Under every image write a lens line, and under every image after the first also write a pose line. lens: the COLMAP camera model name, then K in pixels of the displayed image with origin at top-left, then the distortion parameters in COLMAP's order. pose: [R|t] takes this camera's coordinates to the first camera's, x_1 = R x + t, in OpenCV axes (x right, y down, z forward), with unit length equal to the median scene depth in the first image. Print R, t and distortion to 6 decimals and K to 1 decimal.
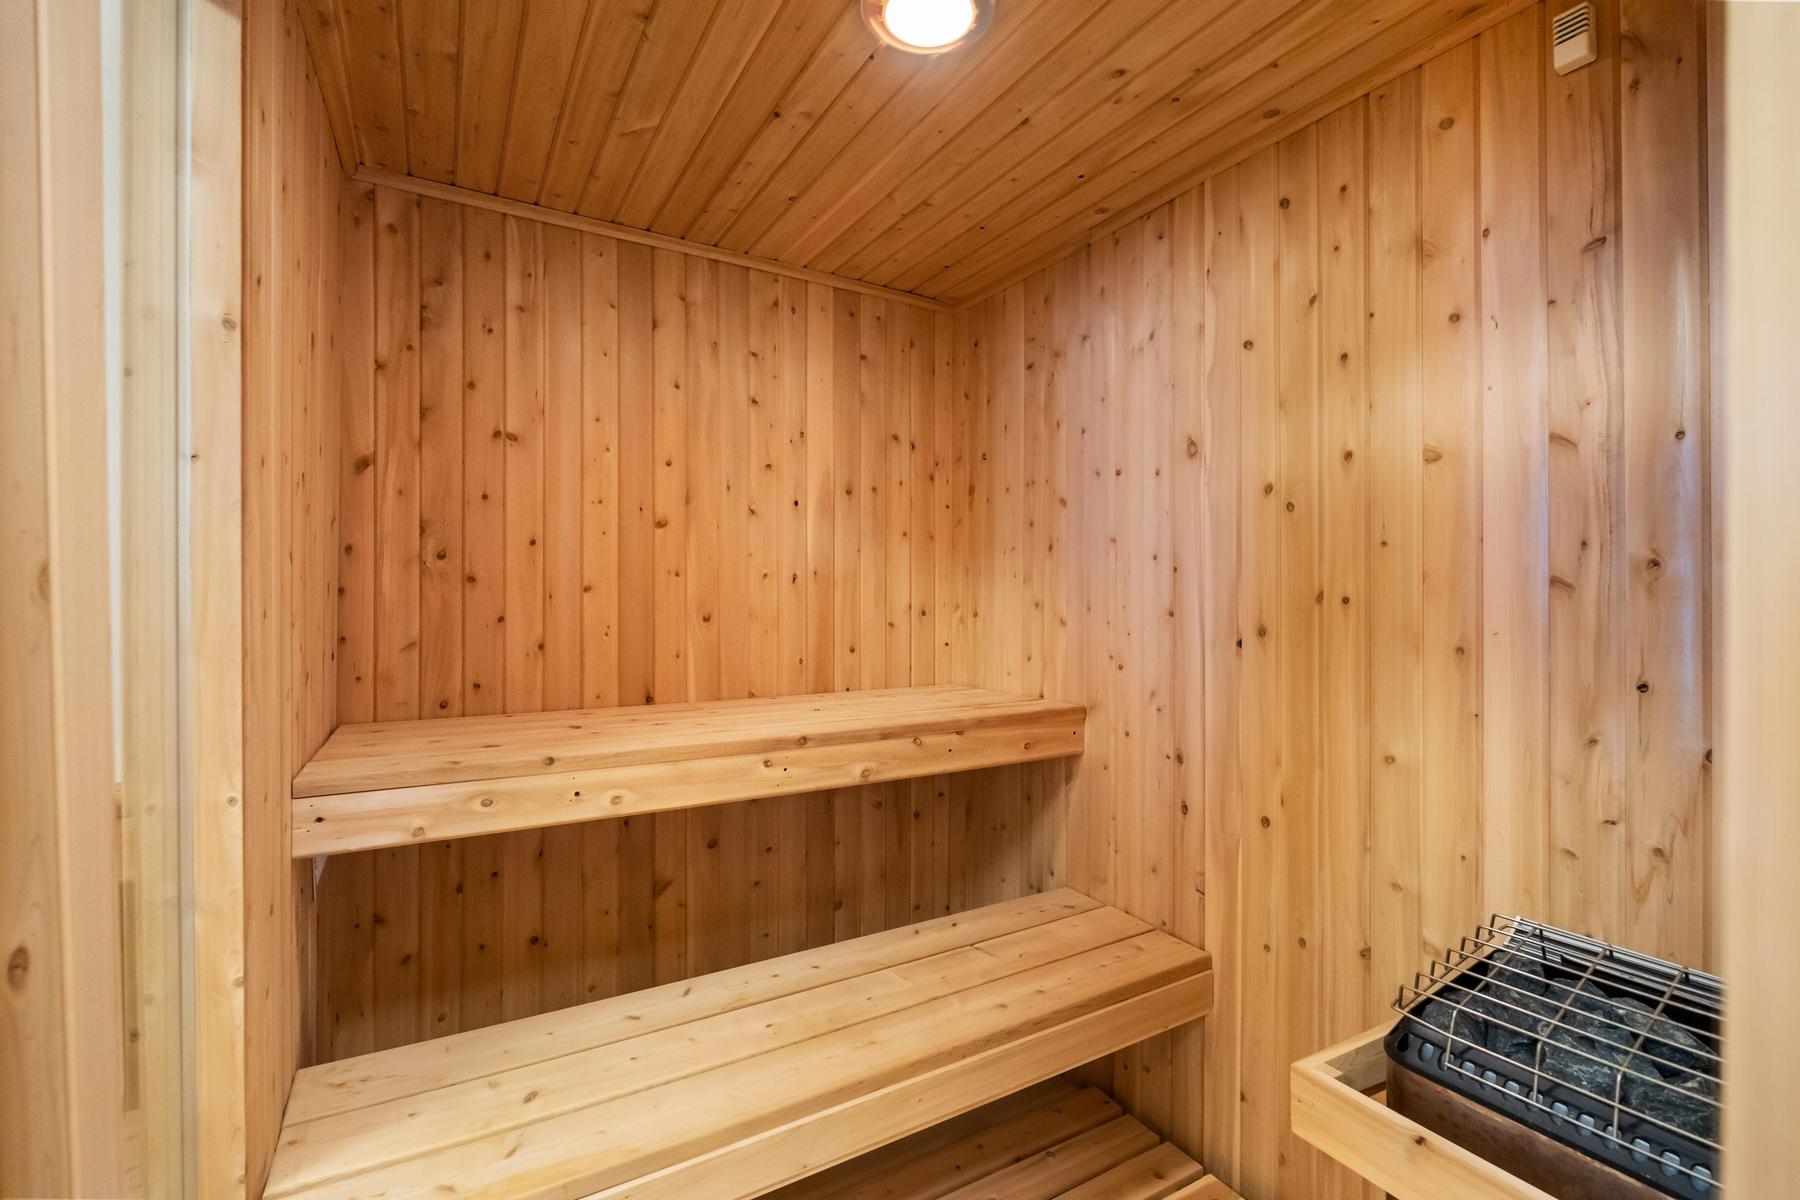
lens RADIAL K [[792.2, 0, 891.9], [0, 792.2, 596.9], [0, 0, 1]] dist [-0.002717, 0.000332]
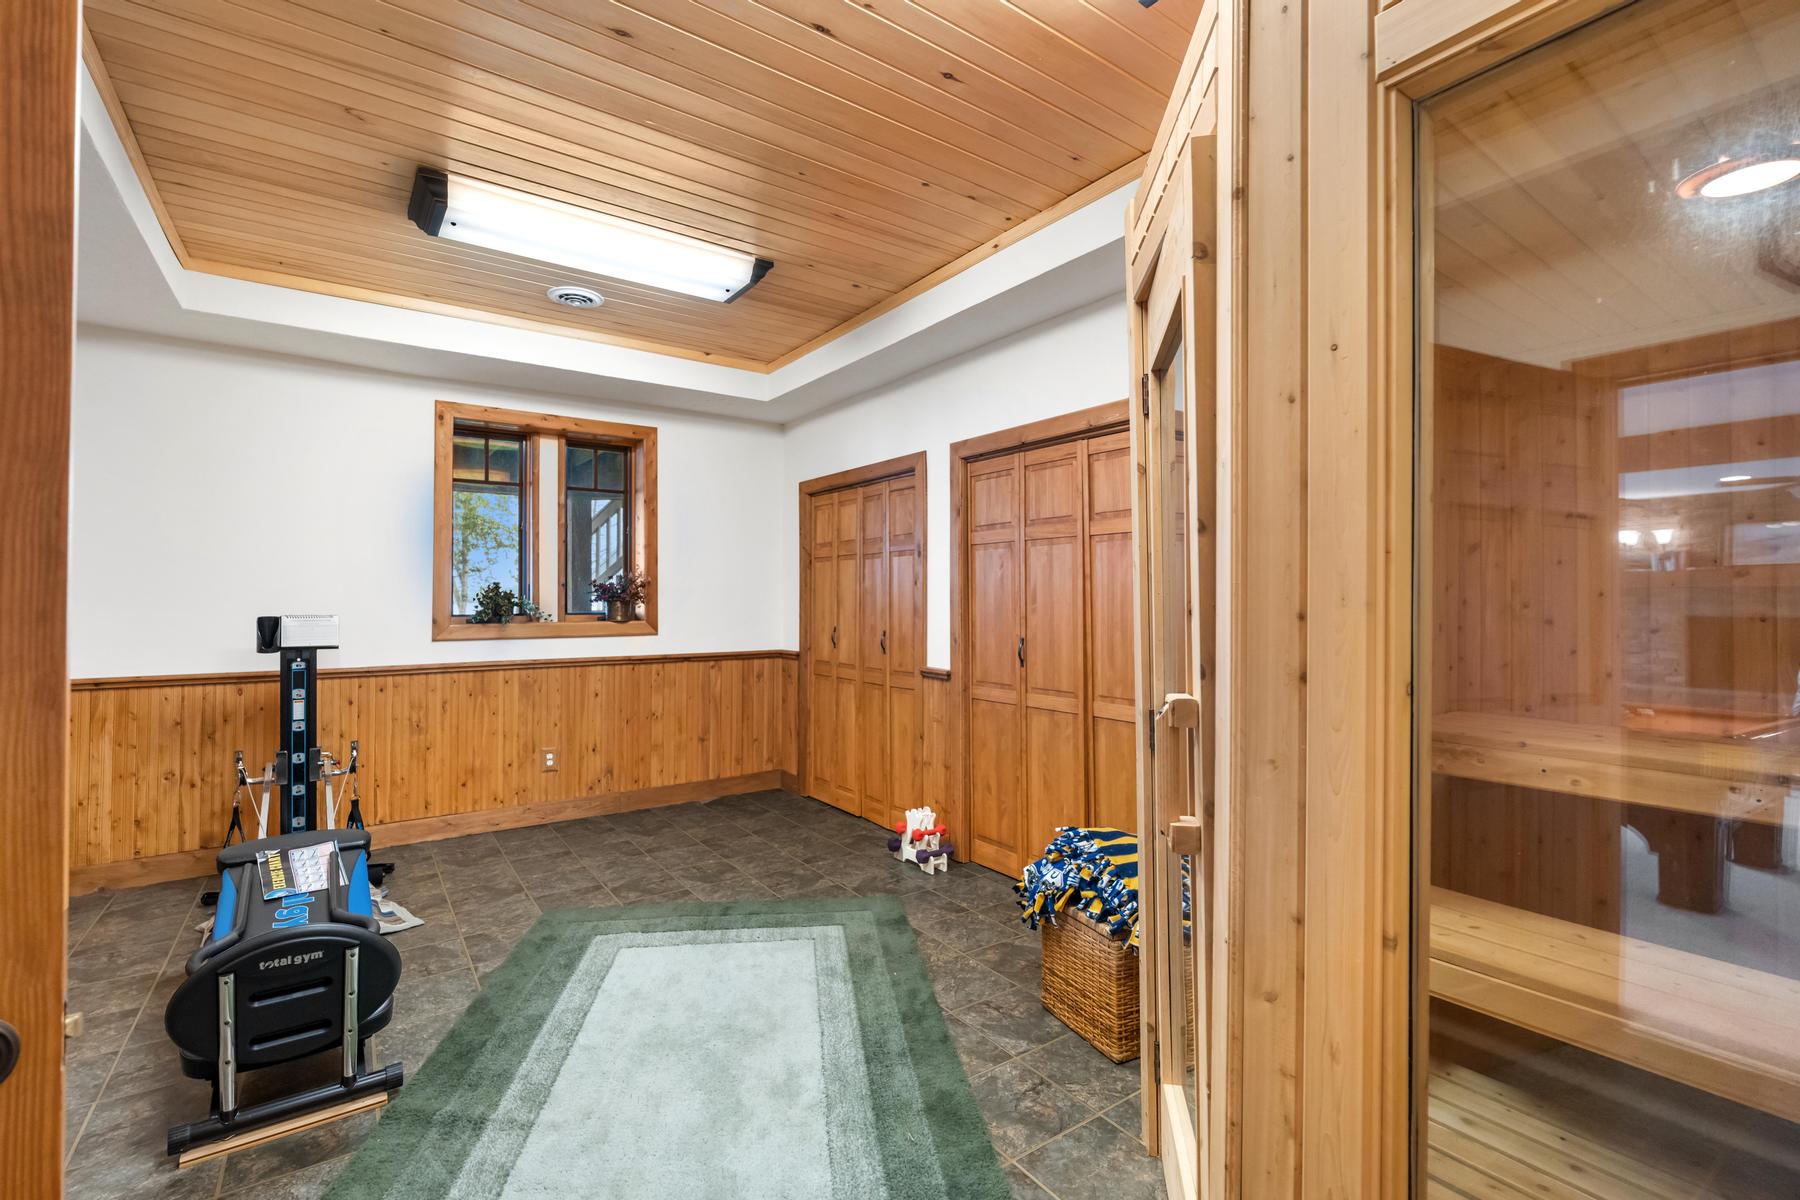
lens RADIAL K [[792.2, 0, 894.1], [0, 792.2, 600.6], [0, 0, 1]] dist [-0.002717, 0.000332]
pose [[0.097431, -0.004587, -0.995232, 0.776491], [-0.007088, 0.999961, -0.005302, -0.046348], [0.995217, 0.007570, 0.097394, -0.300529]]
